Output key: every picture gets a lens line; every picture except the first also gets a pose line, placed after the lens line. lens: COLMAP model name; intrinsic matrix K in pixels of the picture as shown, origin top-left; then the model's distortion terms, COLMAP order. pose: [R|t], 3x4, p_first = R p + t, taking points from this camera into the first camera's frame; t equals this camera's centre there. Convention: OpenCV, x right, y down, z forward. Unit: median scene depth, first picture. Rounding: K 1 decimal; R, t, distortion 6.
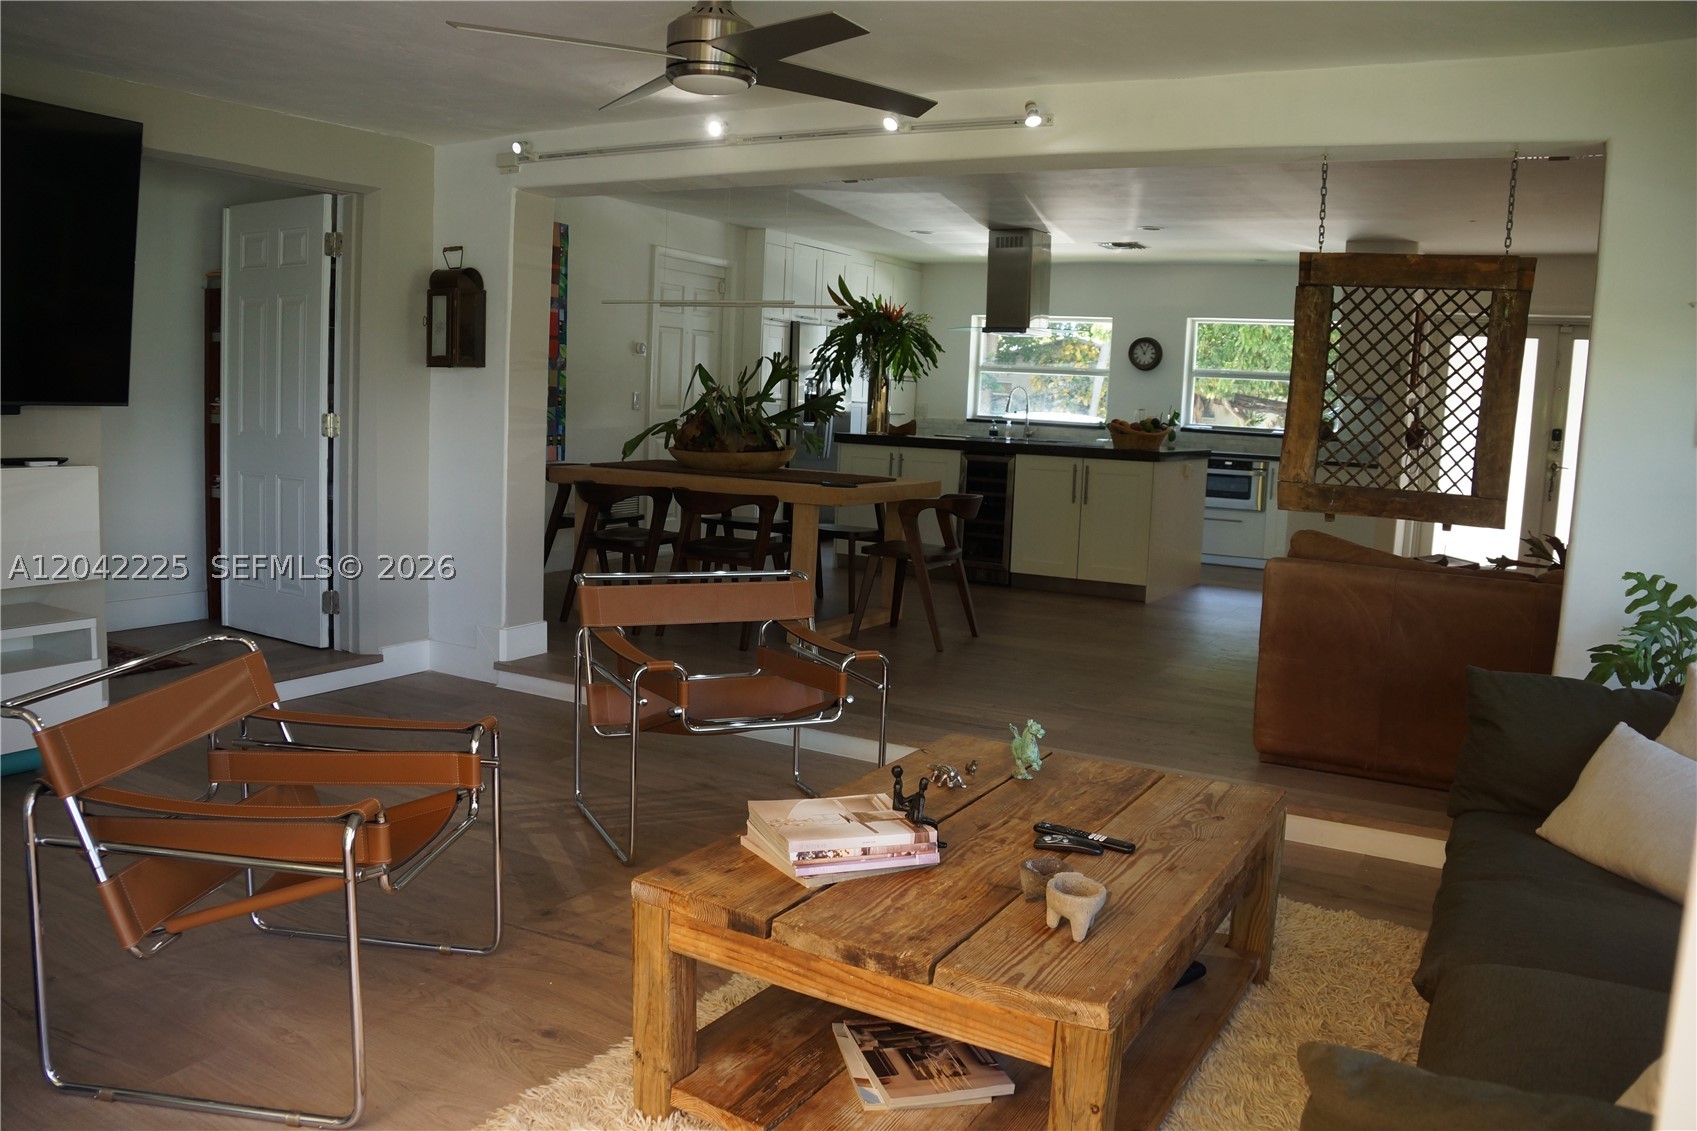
lens RADIAL K [[1323.2, 0, 814.9], [0, 1323.2, 568.1], [0, 0, 1]] dist [-0.191132, 0.138019]
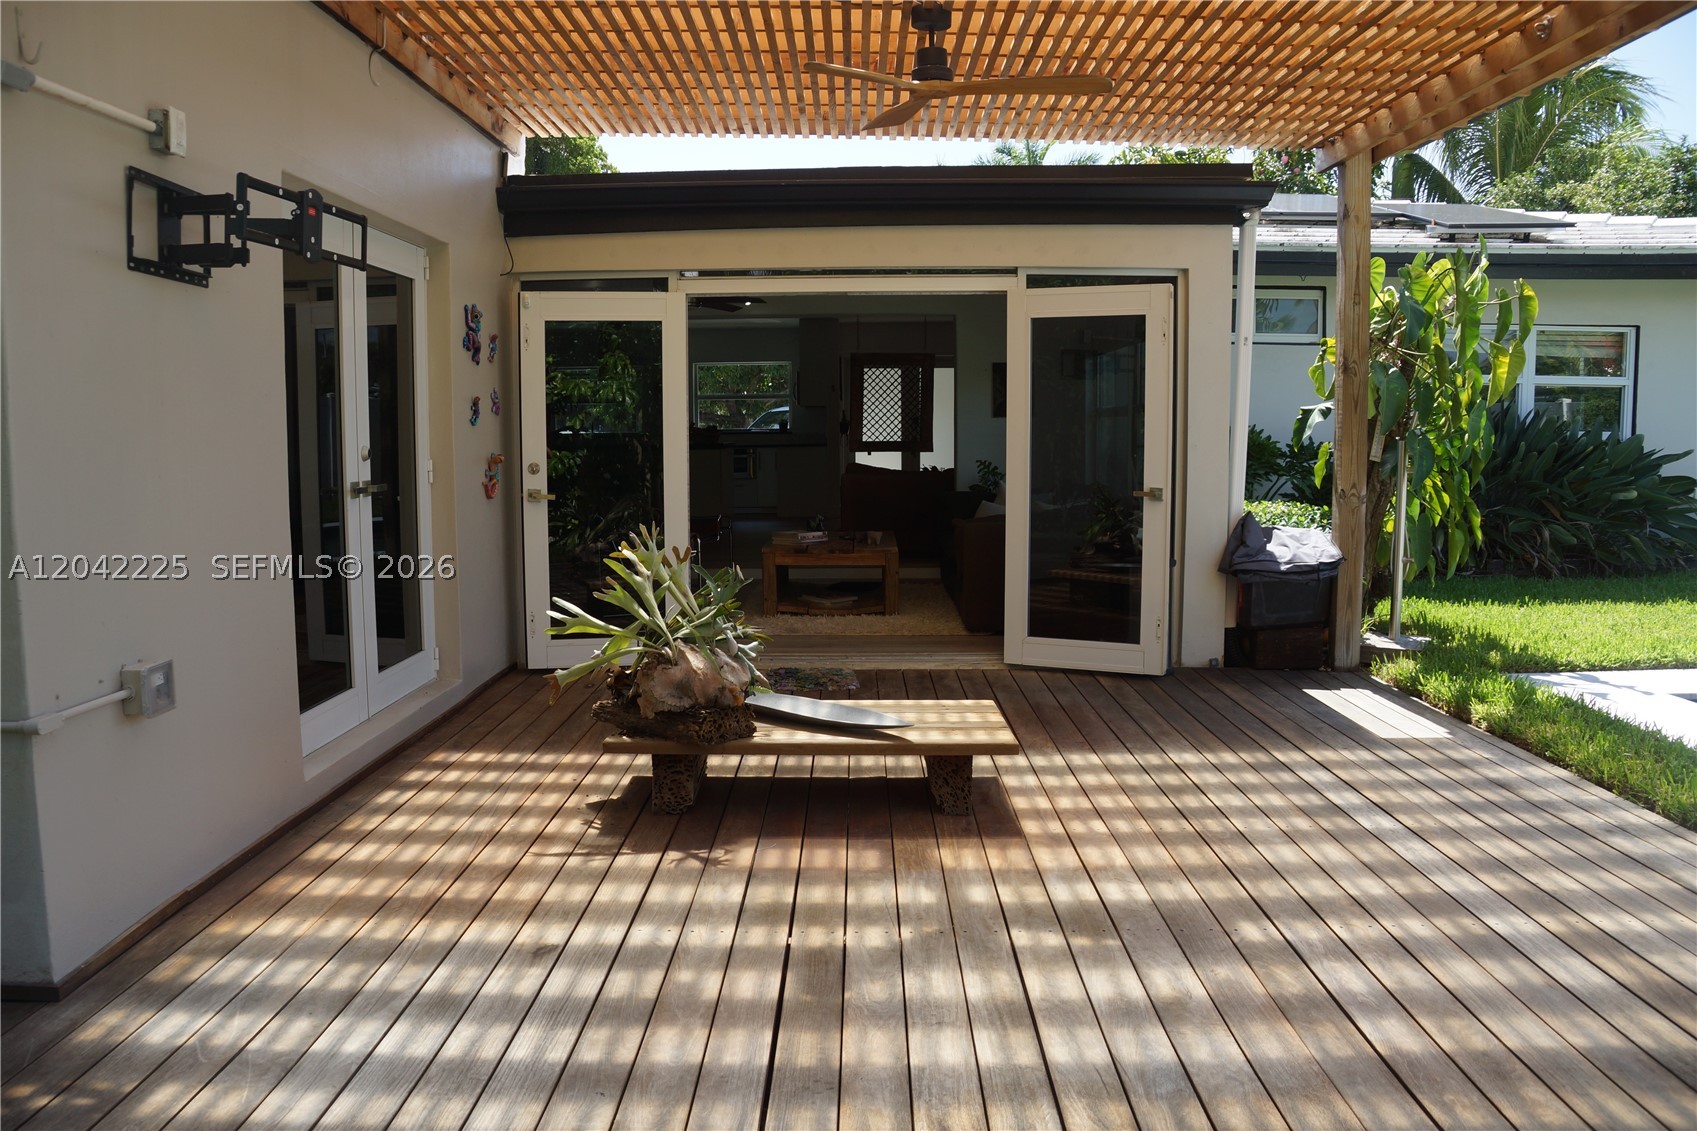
lens RADIAL K [[1352.5, 0, 823.3], [0, 1352.5, 568.5], [0, 0, 1]] dist [-0.182963, 0.149122]
pose [[0.876014, -0.099706, 0.471867, -1.099331], [0.107566, 0.994144, 0.010367, 0.167775], [-0.470137, 0.041675, 0.881609, -1.497627]]
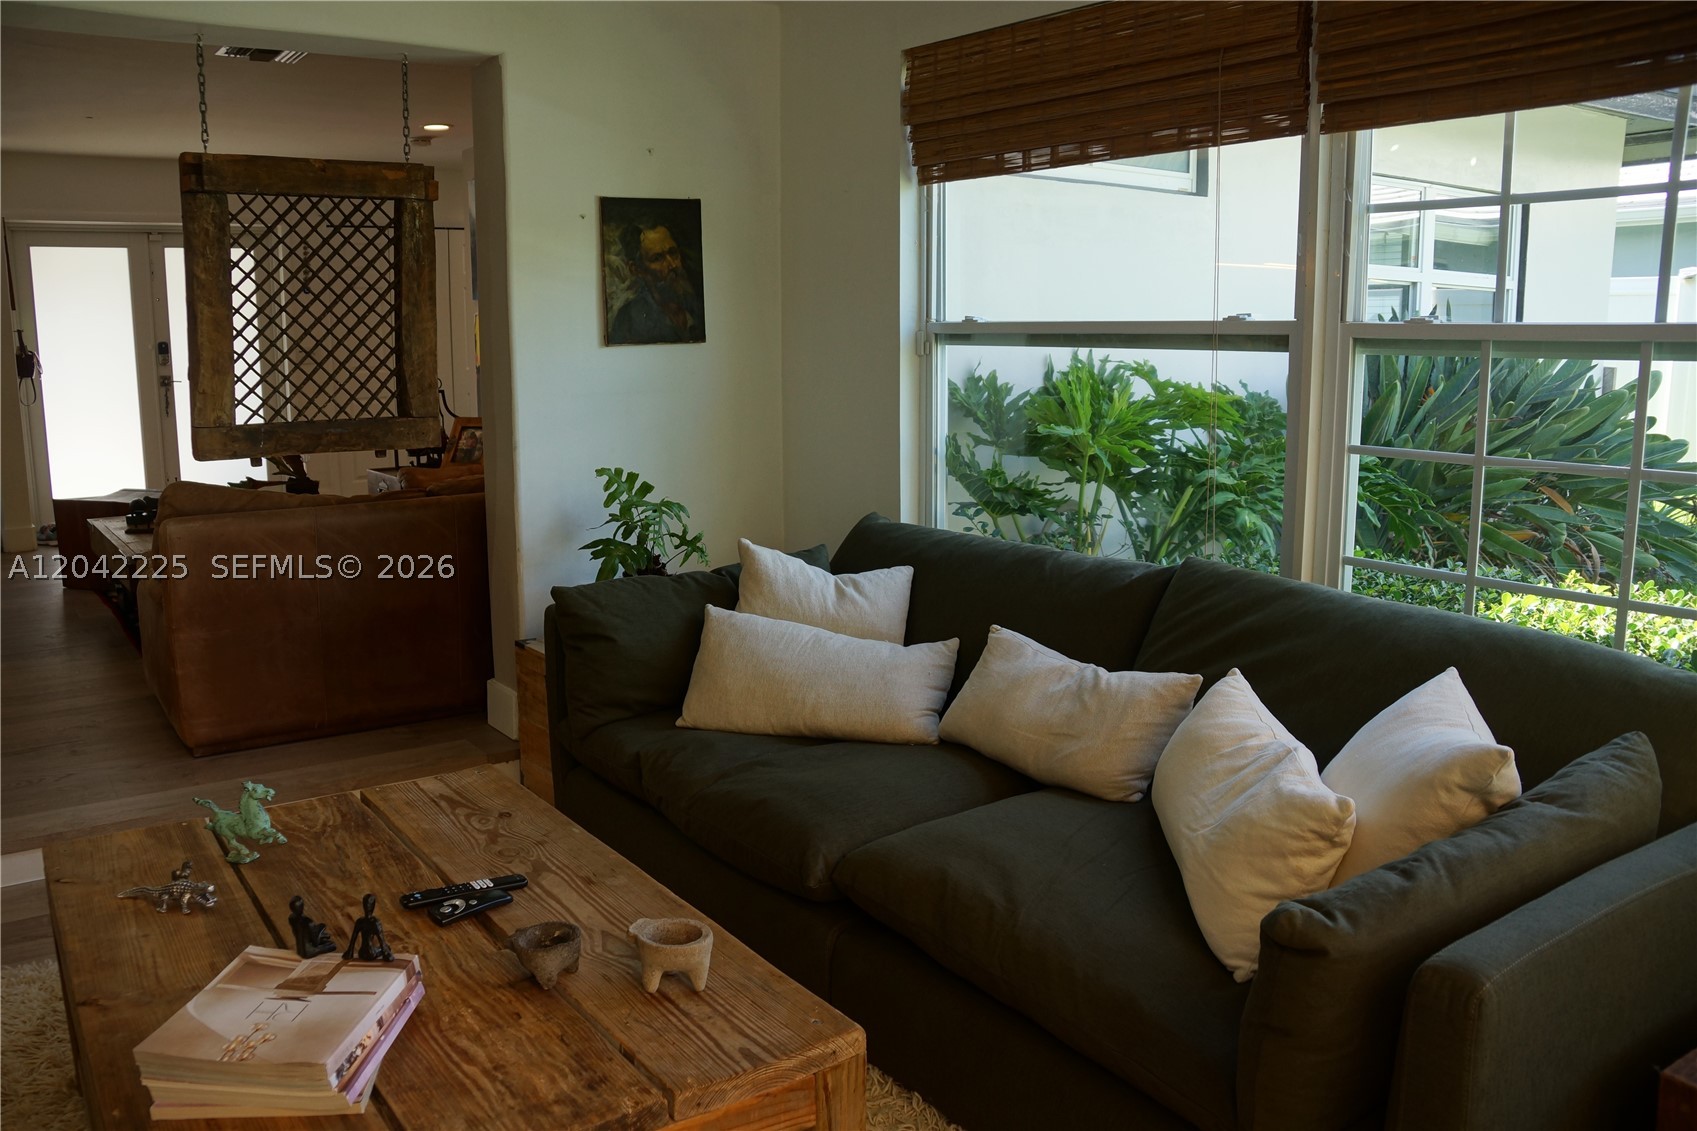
lens RADIAL K [[1352.5, 0, 823.3], [0, 1352.5, 568.5], [0, 0, 1]] dist [-0.182963, 0.149122]
pose [[0.424419, -0.200480, 0.882993, -0.262589], [0.141863, 0.977860, 0.153831, -0.056641], [-0.894284, 0.059976, 0.443463, 0.295325]]
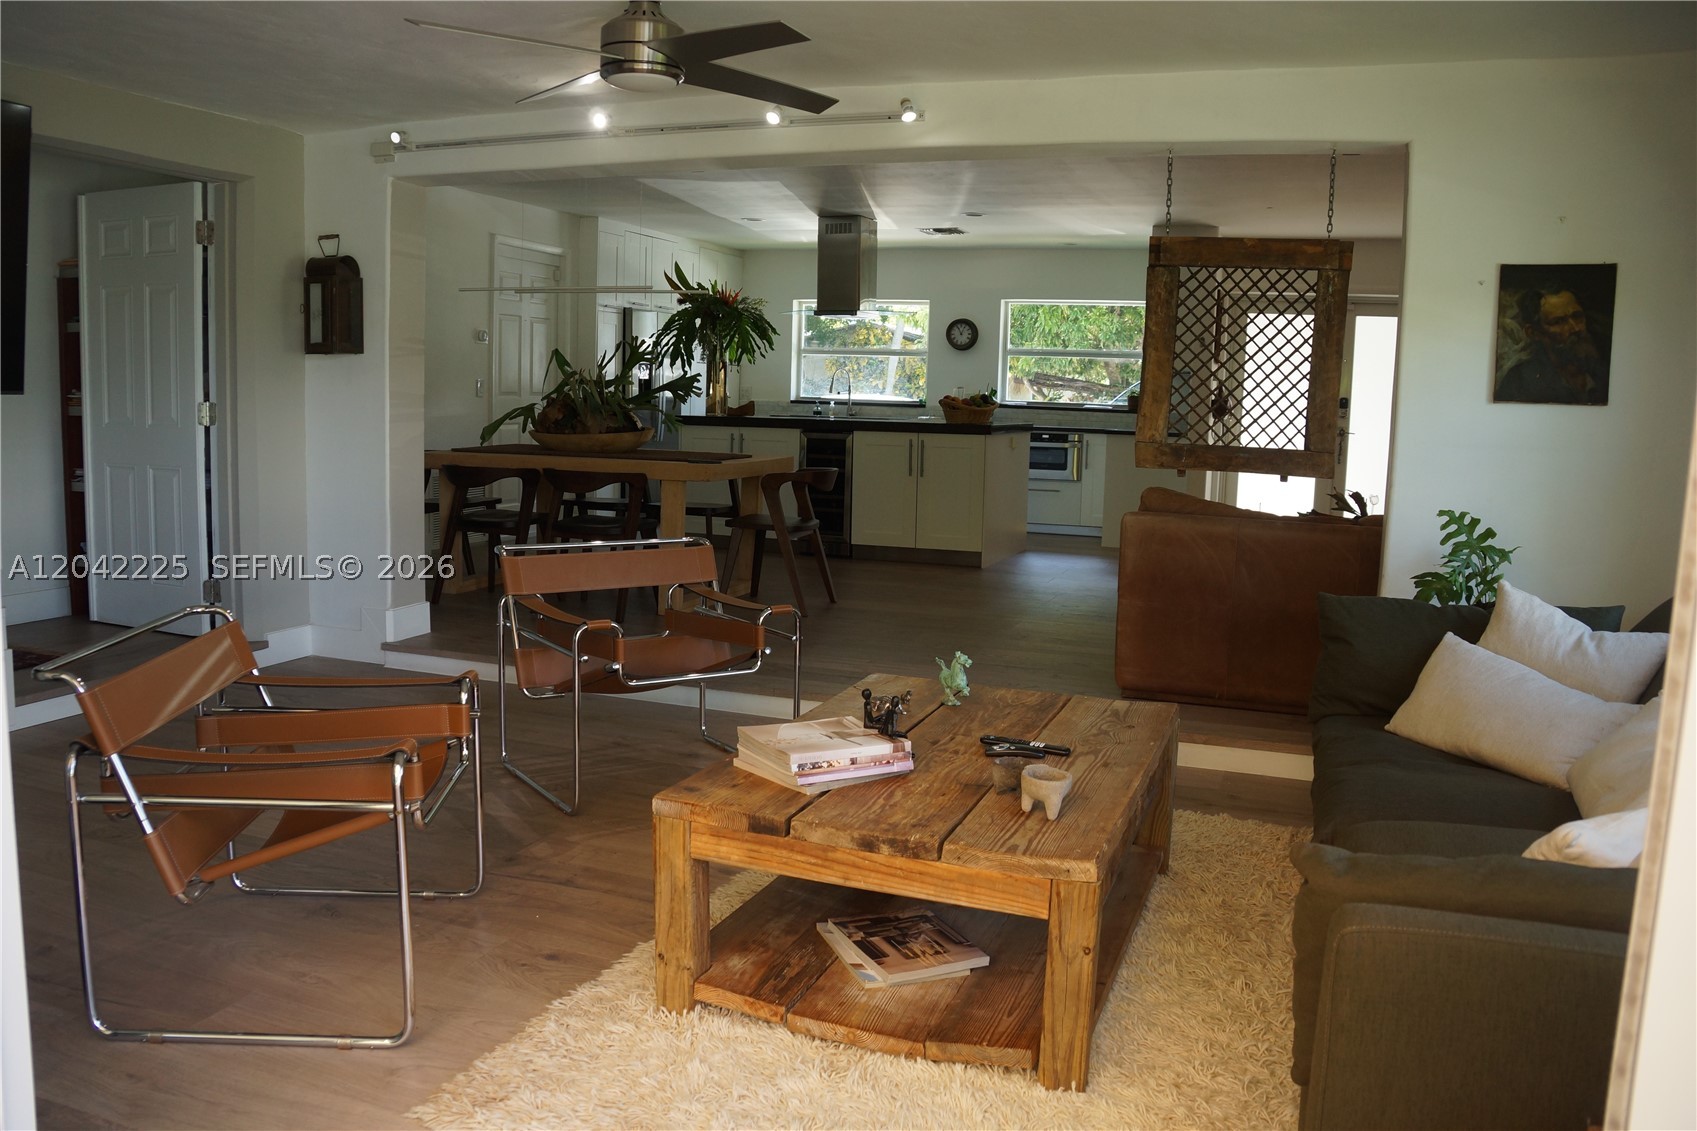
lens RADIAL K [[1323.2, 0, 814.9], [0, 1323.2, 568.1], [0, 0, 1]] dist [-0.191132, 0.138019]
pose [[0.987249, -0.035860, 0.155090, -0.103854], [0.034450, 0.999337, 0.011774, 0.020989], [-0.155409, -0.006281, 0.987830, -0.078568]]
